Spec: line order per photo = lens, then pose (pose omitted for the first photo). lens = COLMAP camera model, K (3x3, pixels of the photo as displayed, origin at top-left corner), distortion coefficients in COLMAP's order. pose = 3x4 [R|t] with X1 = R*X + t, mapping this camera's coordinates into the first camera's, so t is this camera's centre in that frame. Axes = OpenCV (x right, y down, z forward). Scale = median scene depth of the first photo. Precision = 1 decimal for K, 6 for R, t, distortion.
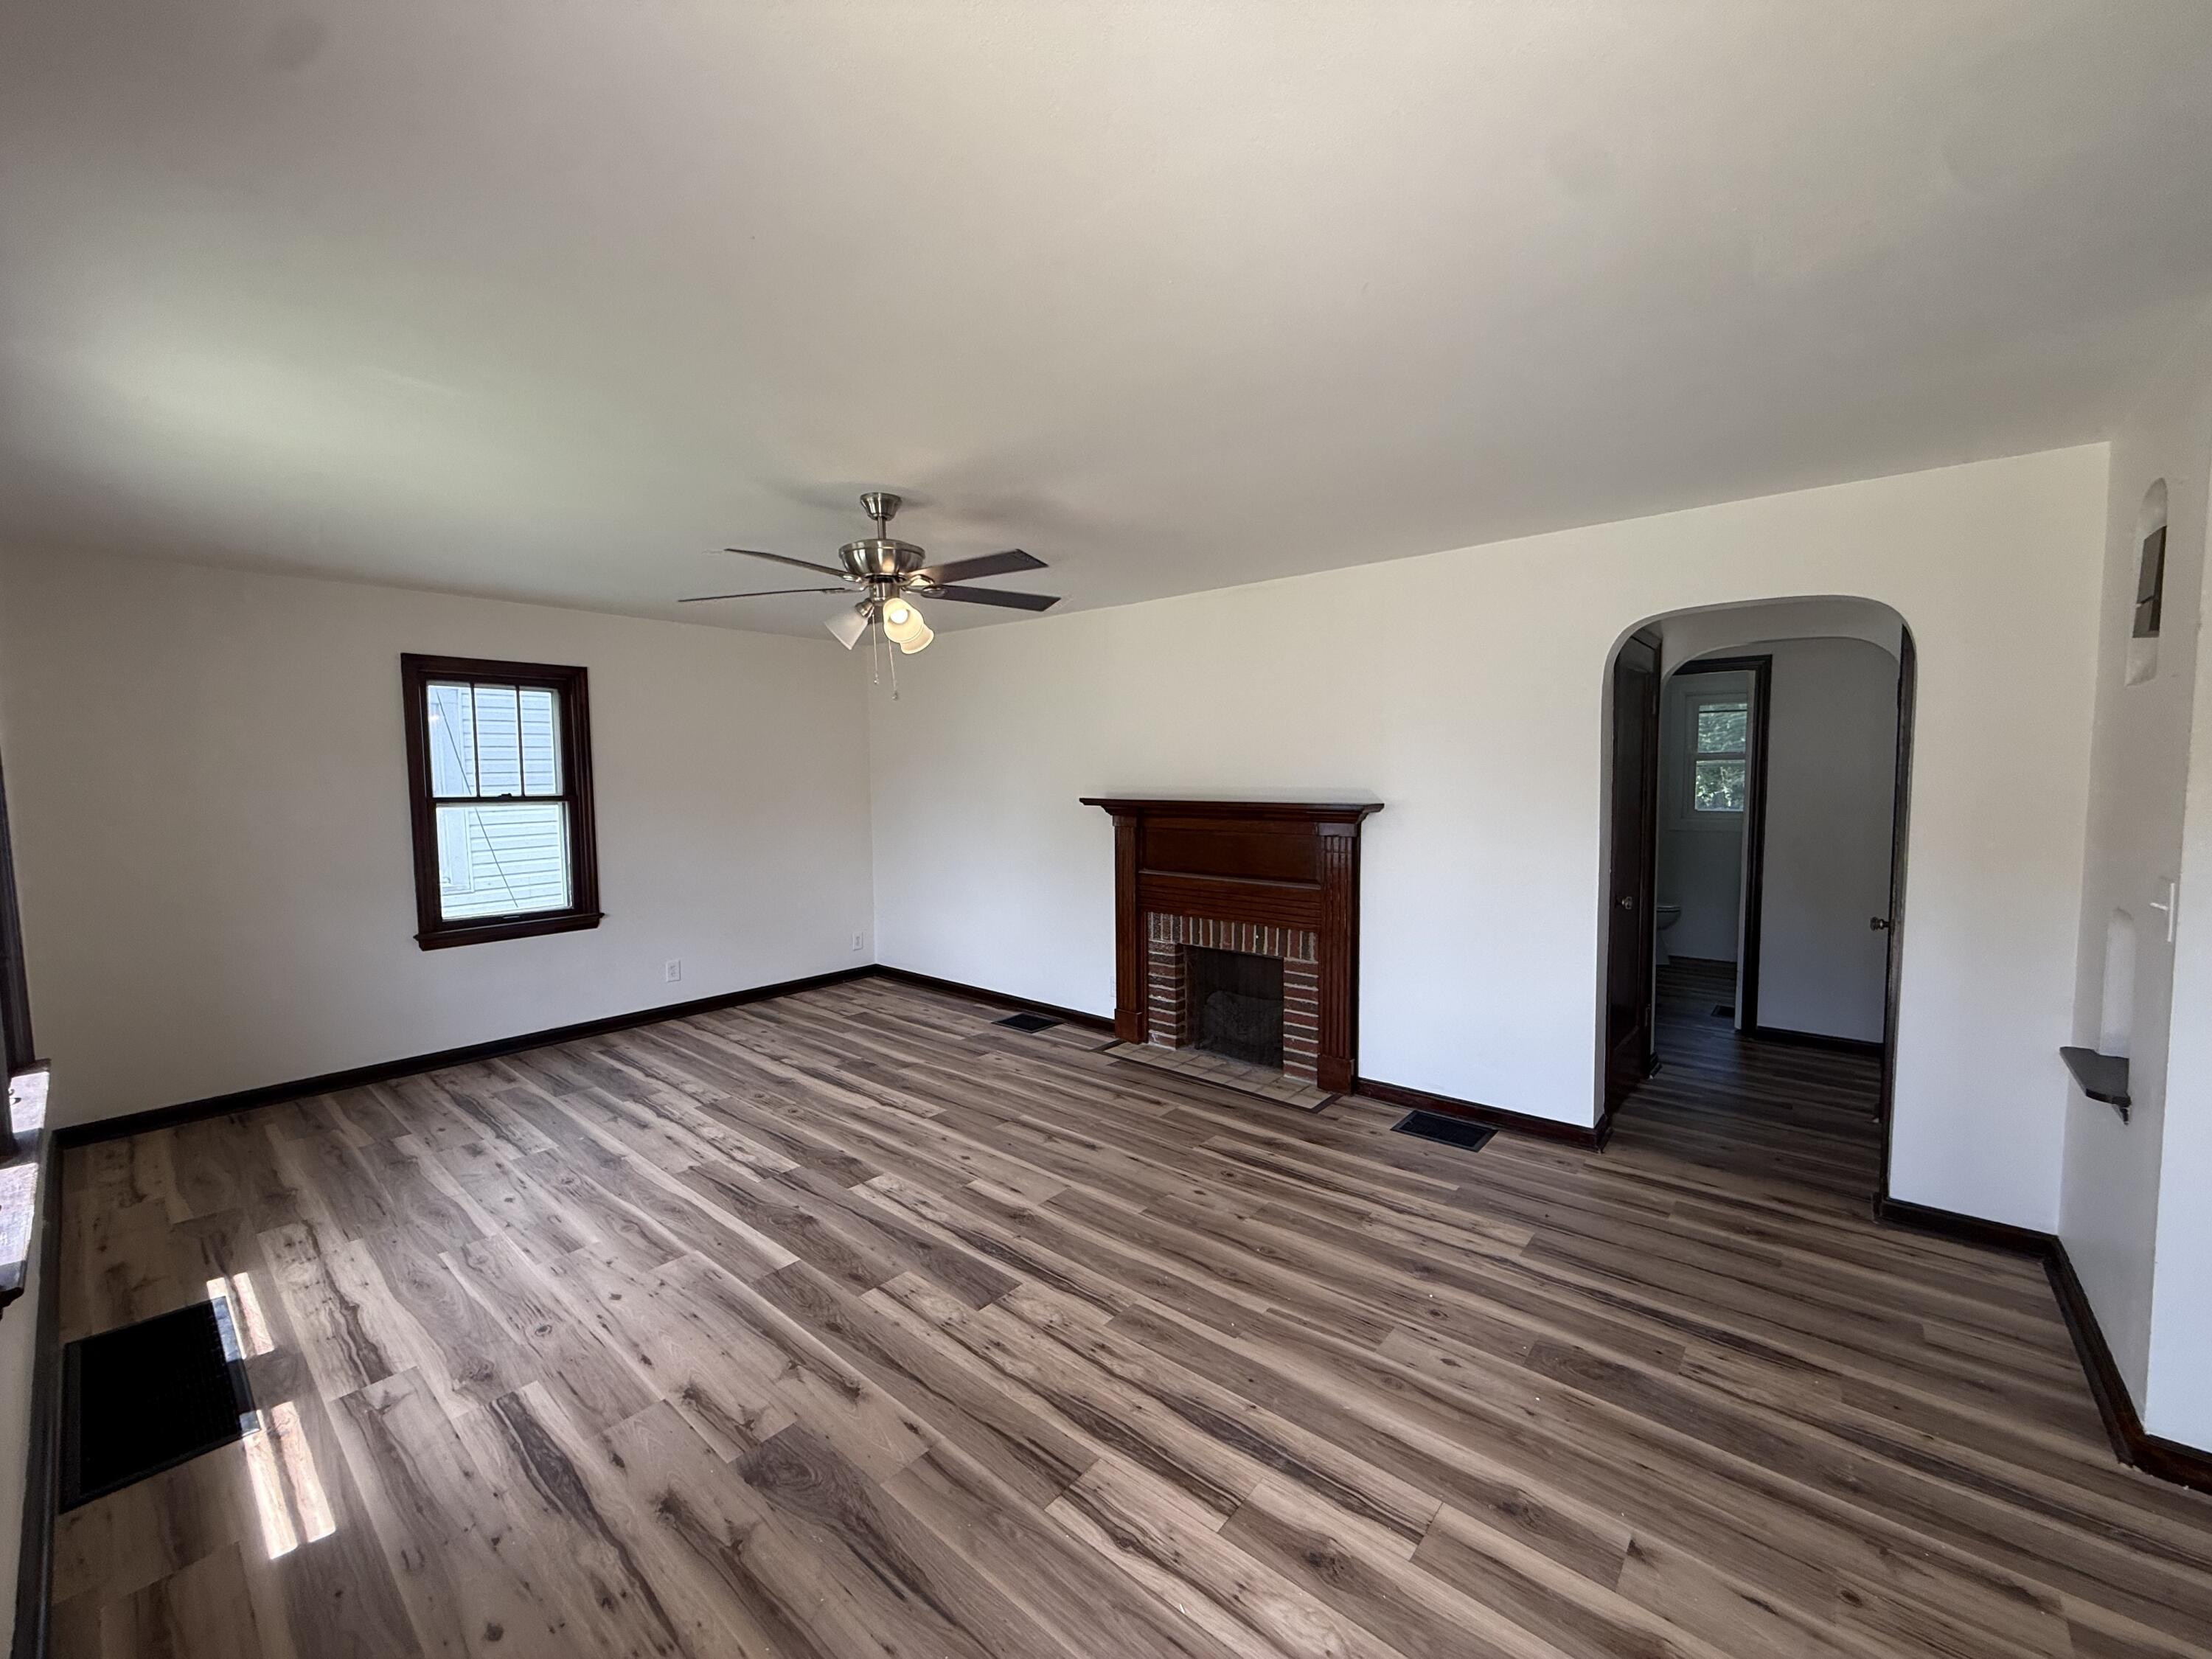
lens RADIAL K [[876.7, 0, 1109.4], [0, 876.7, 828.5], [0, 0, 1]] dist [0.000695, -0.000290]
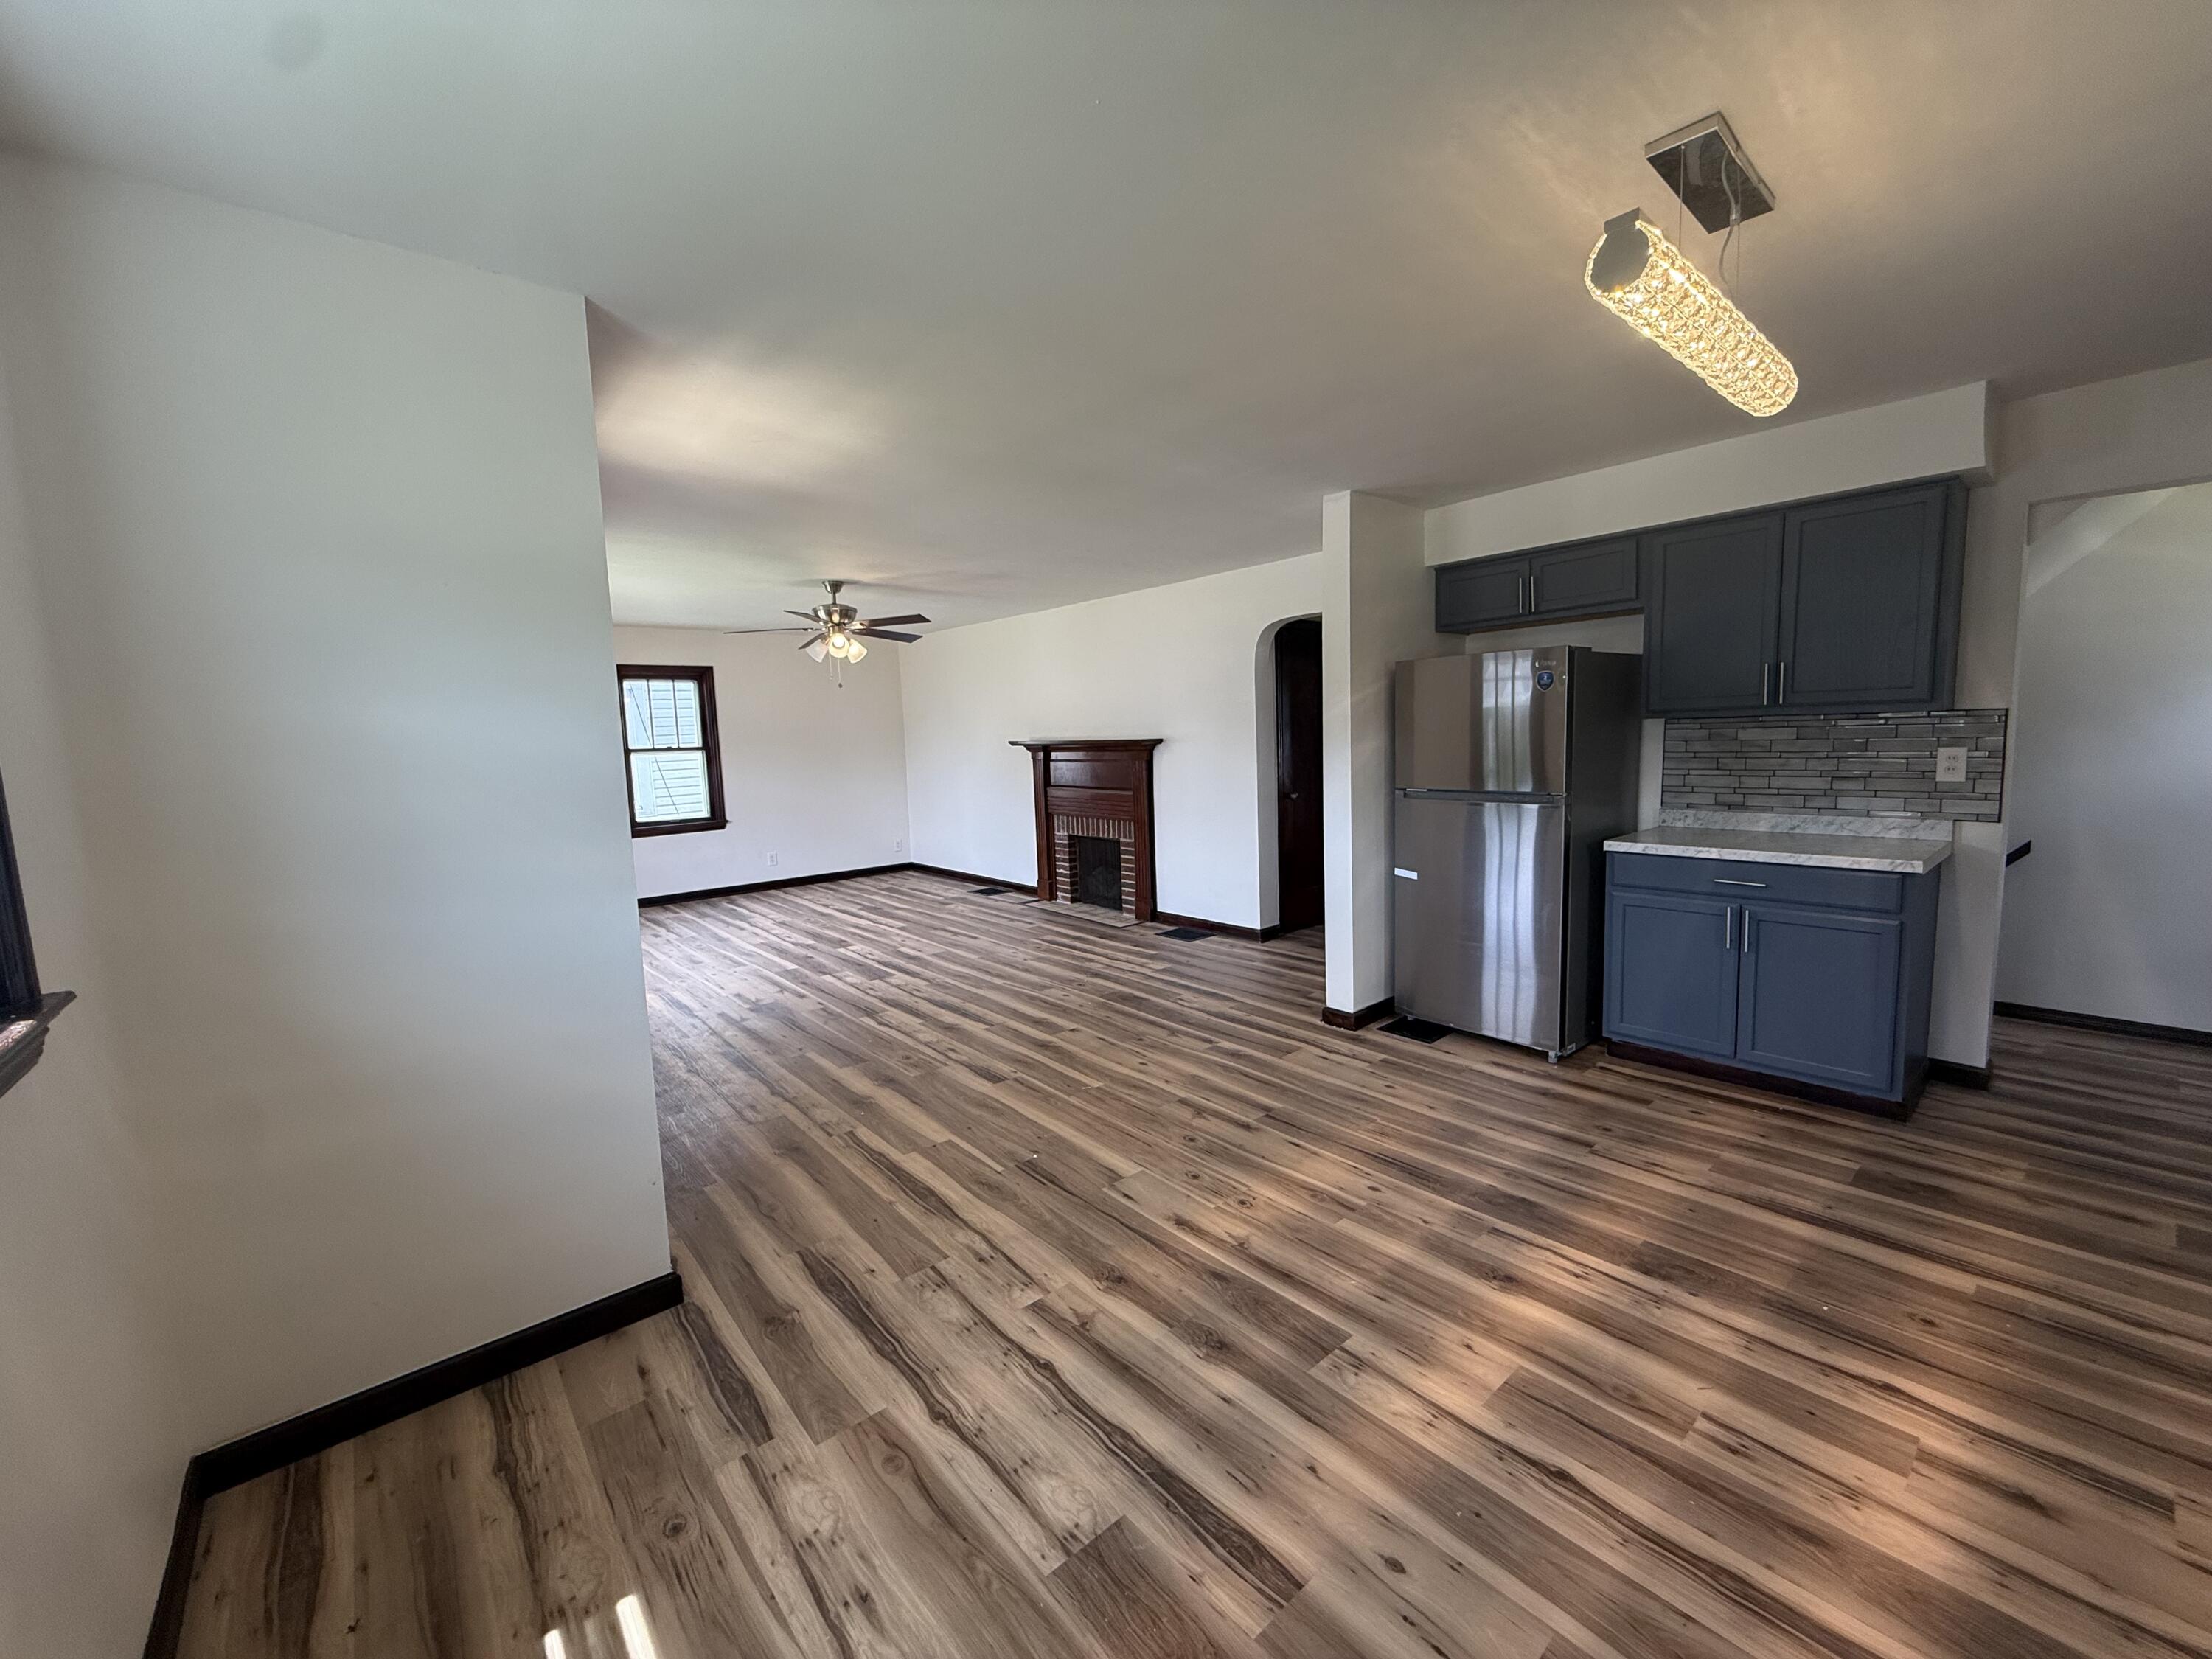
lens RADIAL K [[876.7, 0, 1113.8], [0, 876.7, 825.7], [0, 0, 1]] dist [0.000695, -0.000290]
pose [[0.987873, -0.007110, -0.155103, 0.542297], [0.014558, 0.998792, 0.046937, 0.061516], [0.154582, -0.048626, 0.986783, -0.695844]]
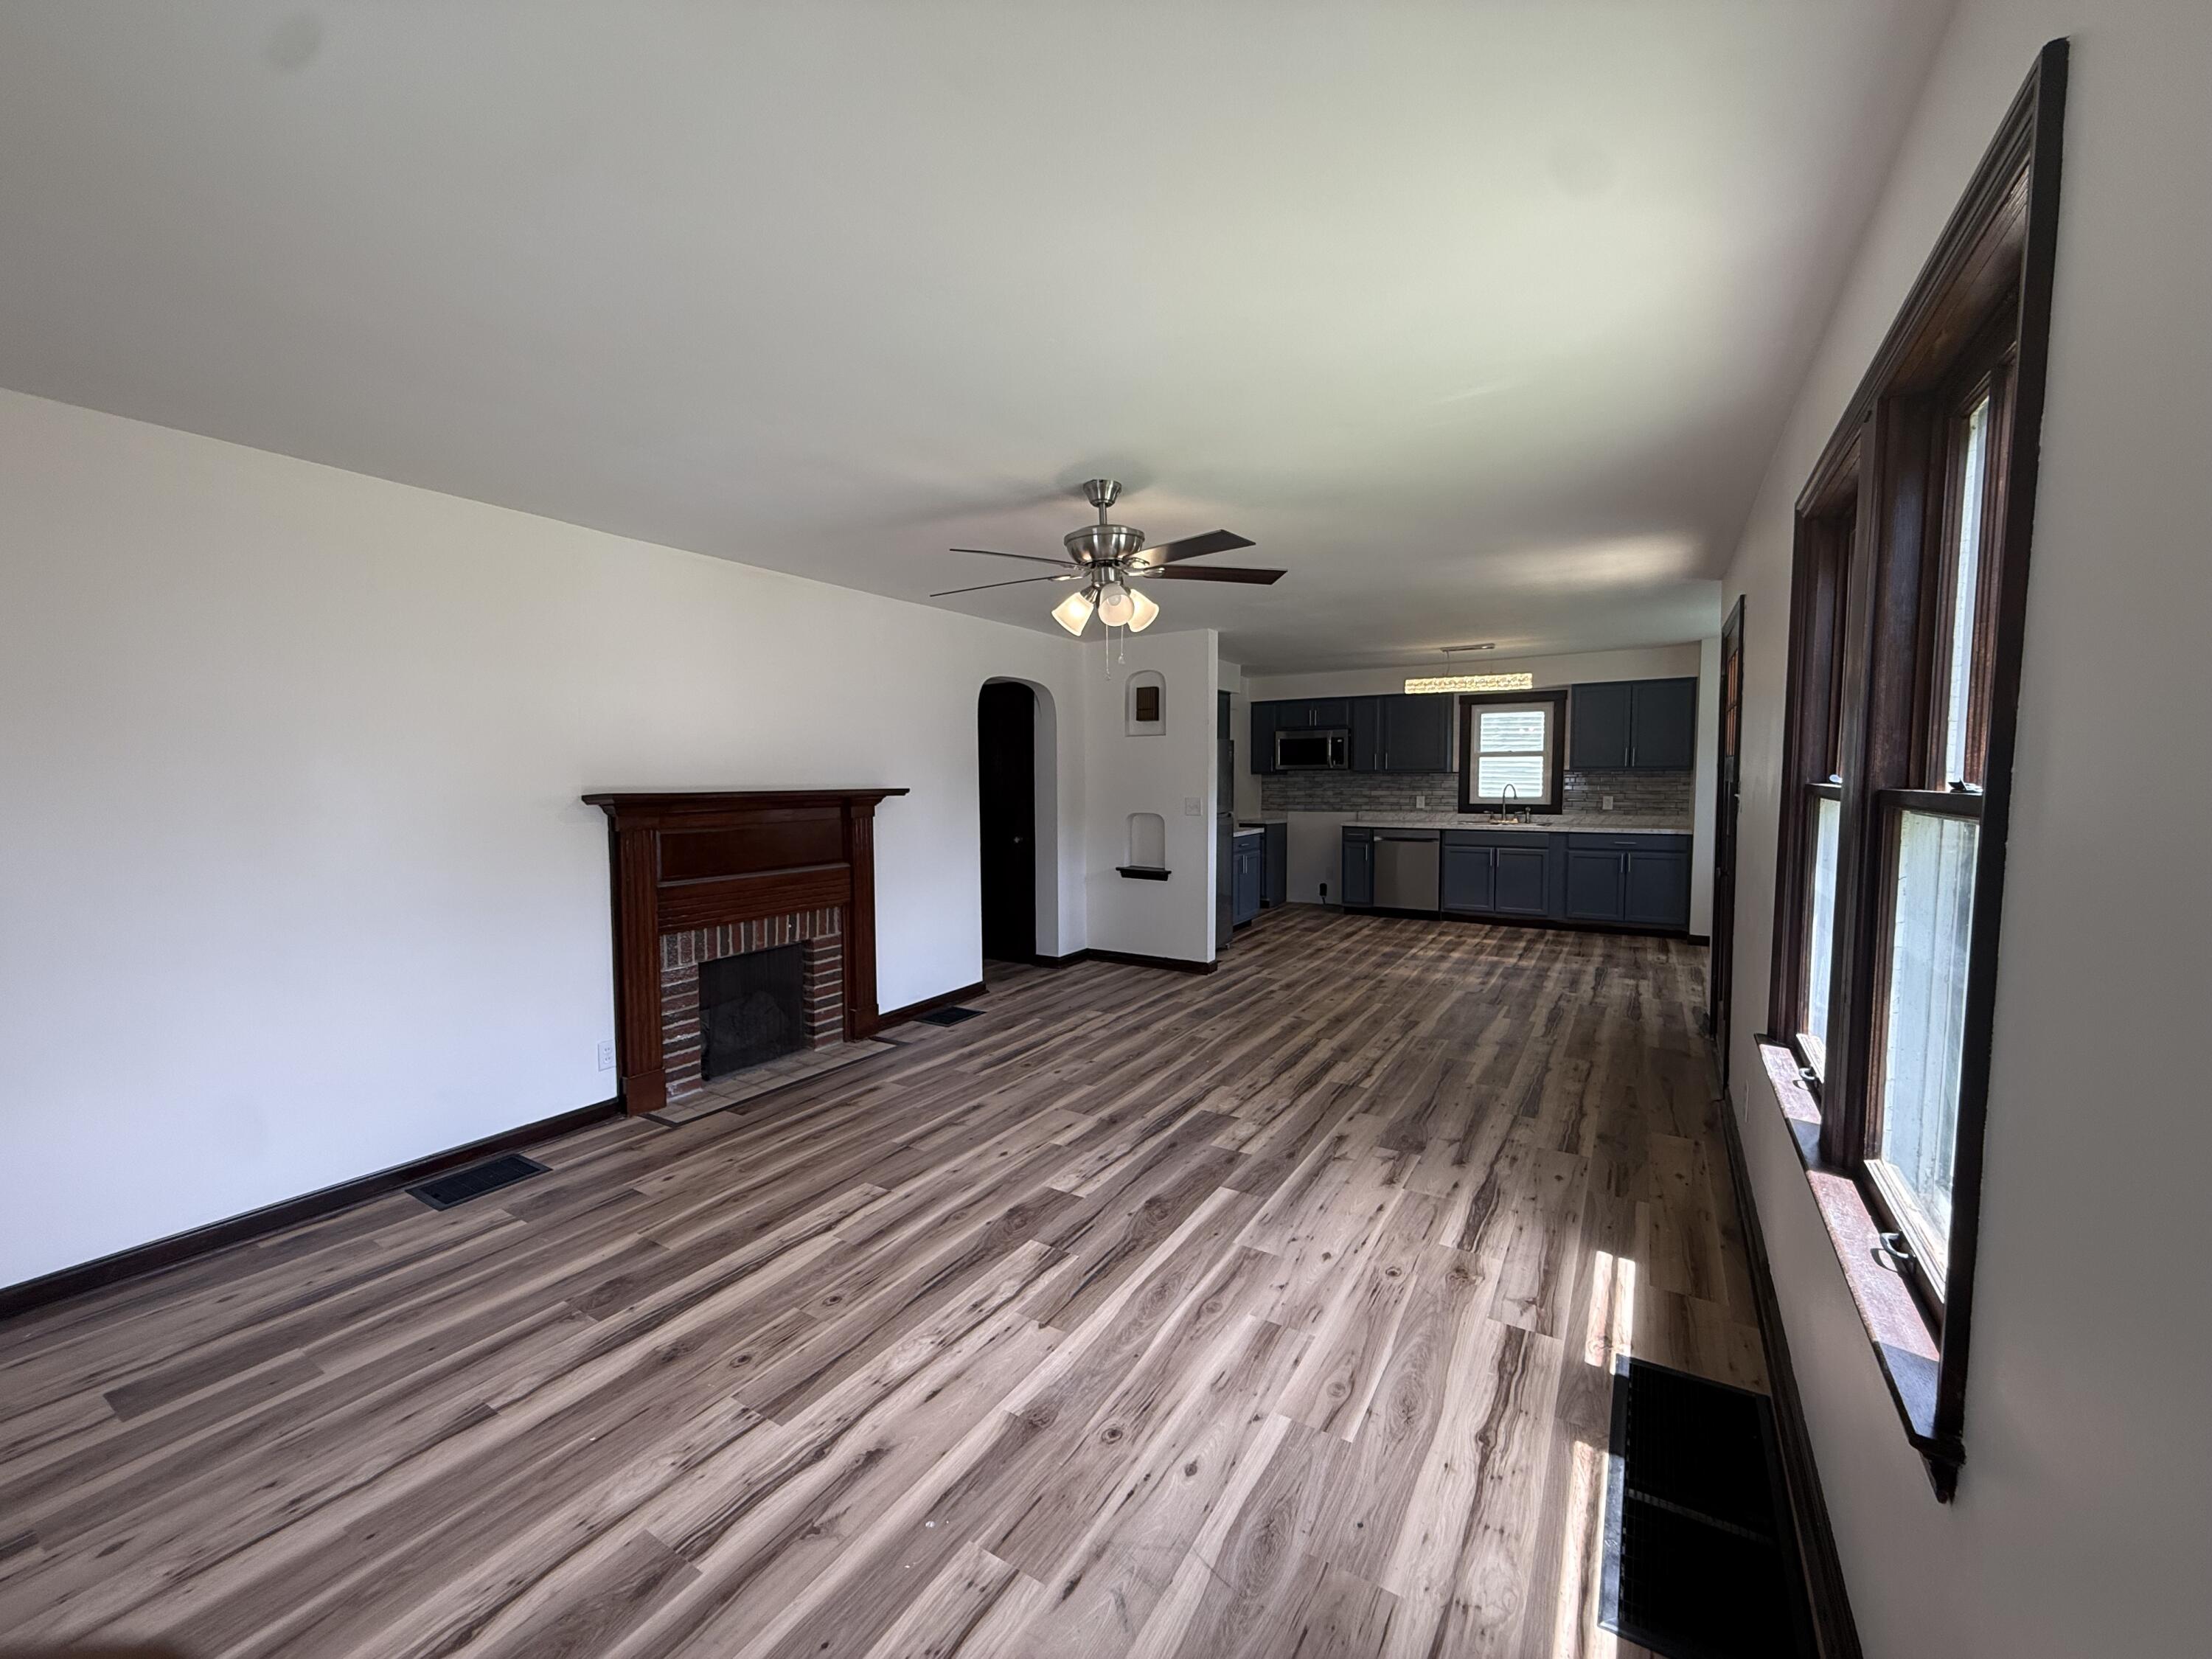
lens RADIAL K [[876.7, 0, 1091.4], [0, 876.7, 834.4], [0, 0, 1]] dist [0.000695, -0.000290]
pose [[-0.138911, -0.058153, 0.988596, -1.107685], [0.069339, 0.995253, 0.068288, -0.032276], [-0.987874, 0.078034, -0.134220, 1.007538]]
